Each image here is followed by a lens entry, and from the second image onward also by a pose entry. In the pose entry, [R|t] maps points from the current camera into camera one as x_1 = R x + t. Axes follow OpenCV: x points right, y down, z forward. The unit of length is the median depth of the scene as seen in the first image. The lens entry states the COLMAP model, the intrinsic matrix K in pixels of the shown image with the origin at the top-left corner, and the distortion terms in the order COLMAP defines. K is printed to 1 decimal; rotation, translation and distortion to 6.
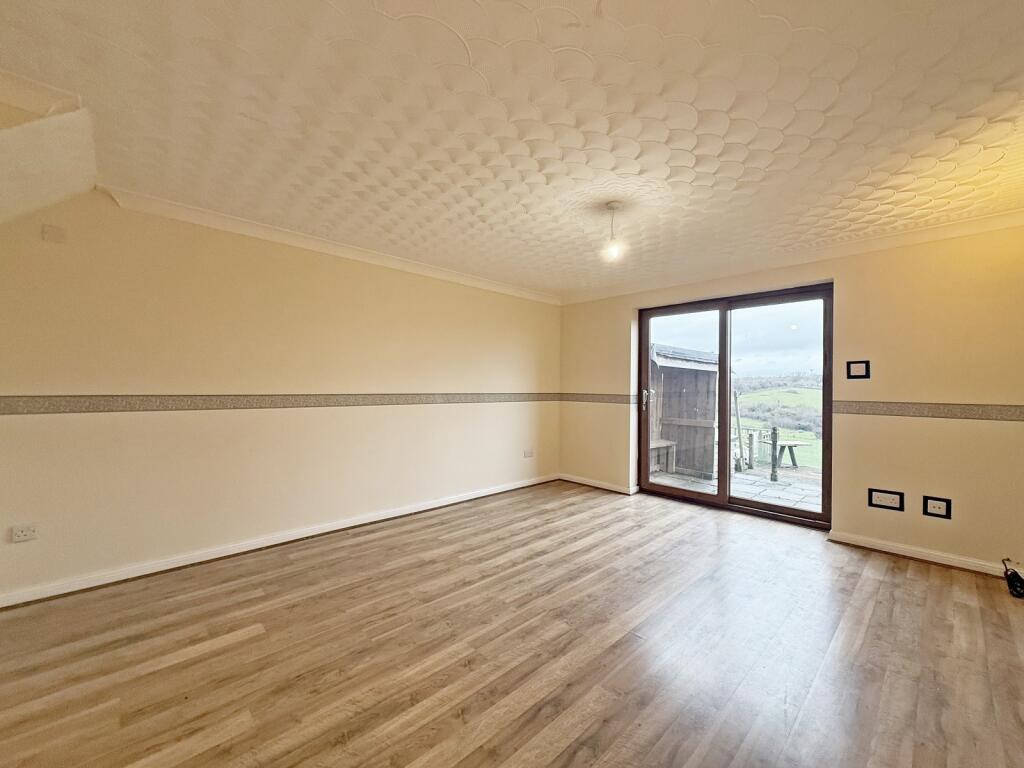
lens RADIAL K [[409.1, 0, 512.0], [0, 409.1, 384.0], [0, 0, 1]] dist [0.000115, 0.000050]
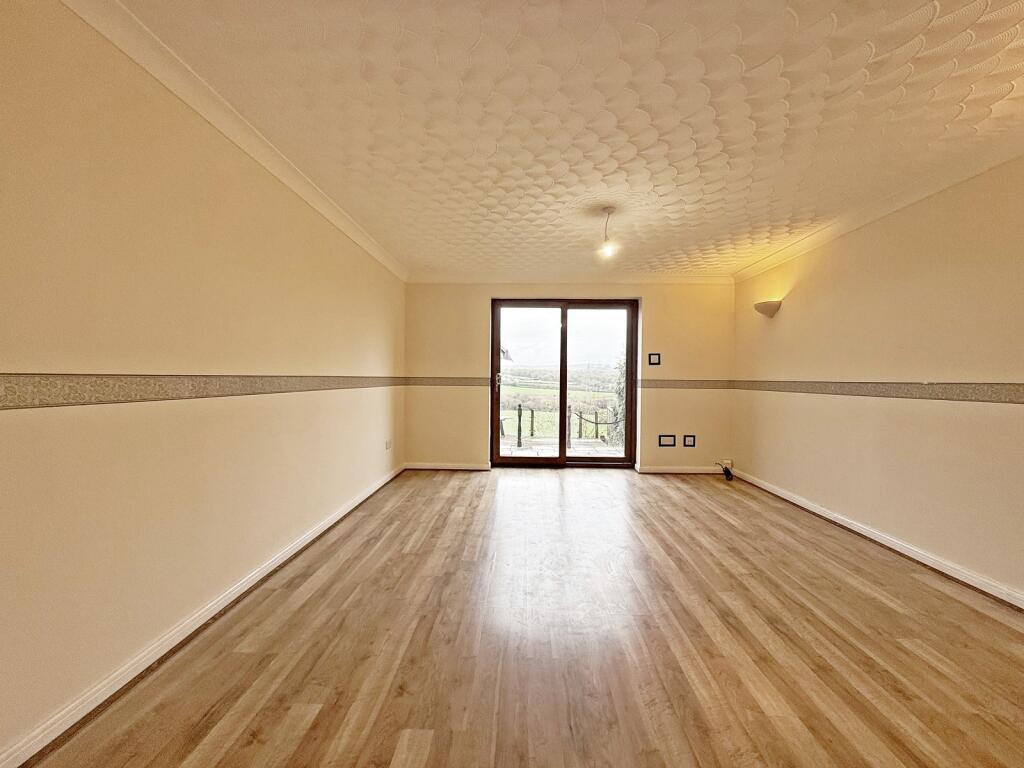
lens RADIAL K [[409.1, 0, 512.0], [0, 409.1, 384.0], [0, 0, 1]] dist [0.000115, 0.000050]
pose [[0.707043, -0.014919, 0.707013, -0.676164], [-0.005591, 0.999628, 0.026685, 0.022957], [-0.707148, -0.022821, 0.706697, 0.321513]]
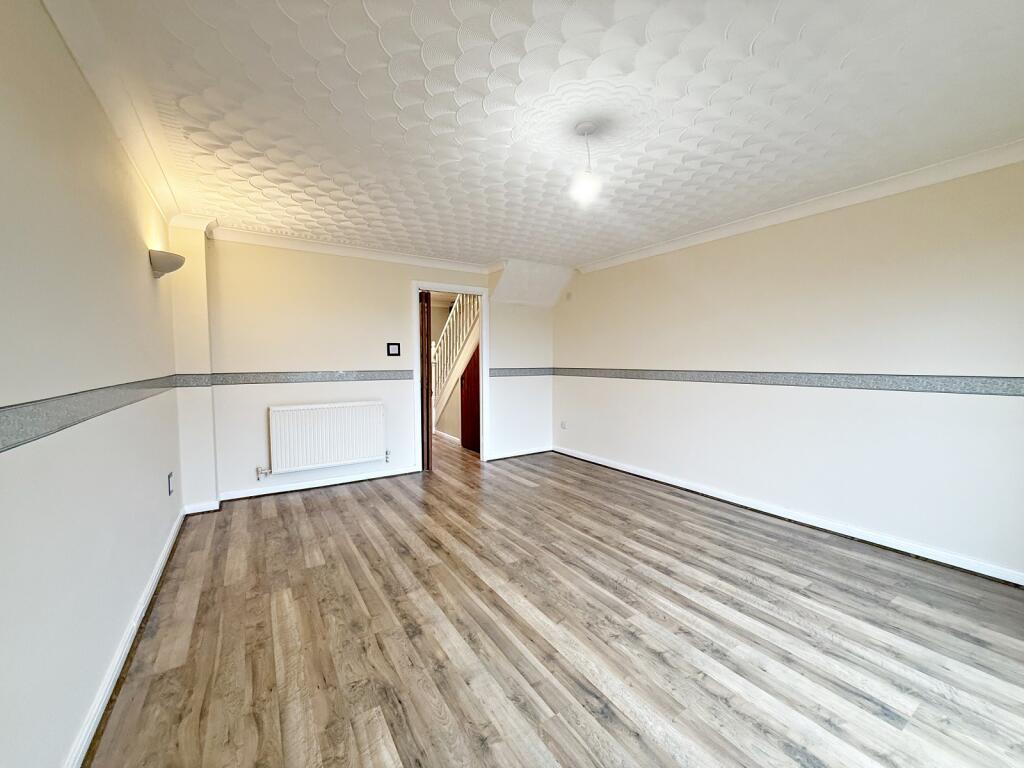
lens RADIAL K [[408.9, 0, 514.8], [0, 408.9, 379.6], [0, 0, 1]] dist [-0.000836, -0.000078]
pose [[-0.181278, 0.034973, -0.982810, 0.931278], [0.006145, 0.999388, 0.034429, 0.010990], [0.983413, 0.000202, -0.181382, 0.888180]]
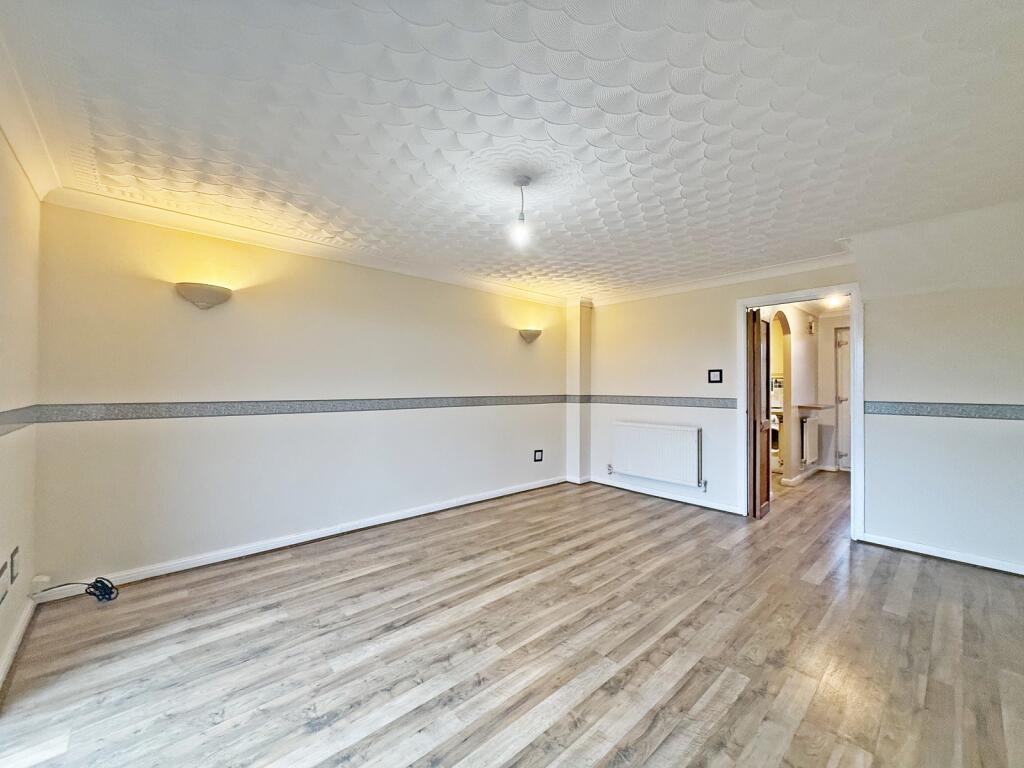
lens RADIAL K [[409.1, 0, 512.0], [0, 409.1, 384.0], [0, 0, 1]] dist [0.000115, 0.000050]
pose [[-0.999609, -0.014348, 0.024010, 0.212286], [-0.014562, 0.999856, -0.008759, -0.000217], [-0.023881, -0.009105, -0.999673, 1.635412]]
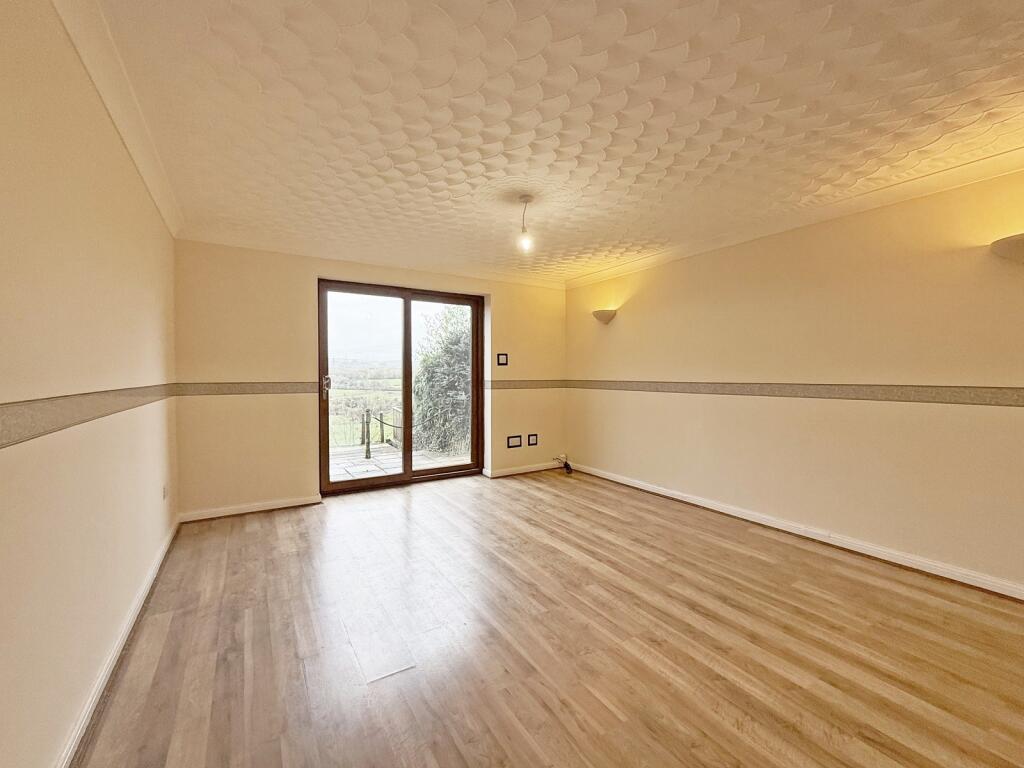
lens RADIAL K [[429.0, 0, 513.9], [0, 429.0, 386.0], [0, 0, 1]] dist [0.000652, -0.000162]
pose [[0.199858, -0.037077, 0.979123, -0.748099], [-0.002400, 0.999262, 0.038329, 0.002533], [-0.979822, -0.010010, 0.199621, 0.709208]]
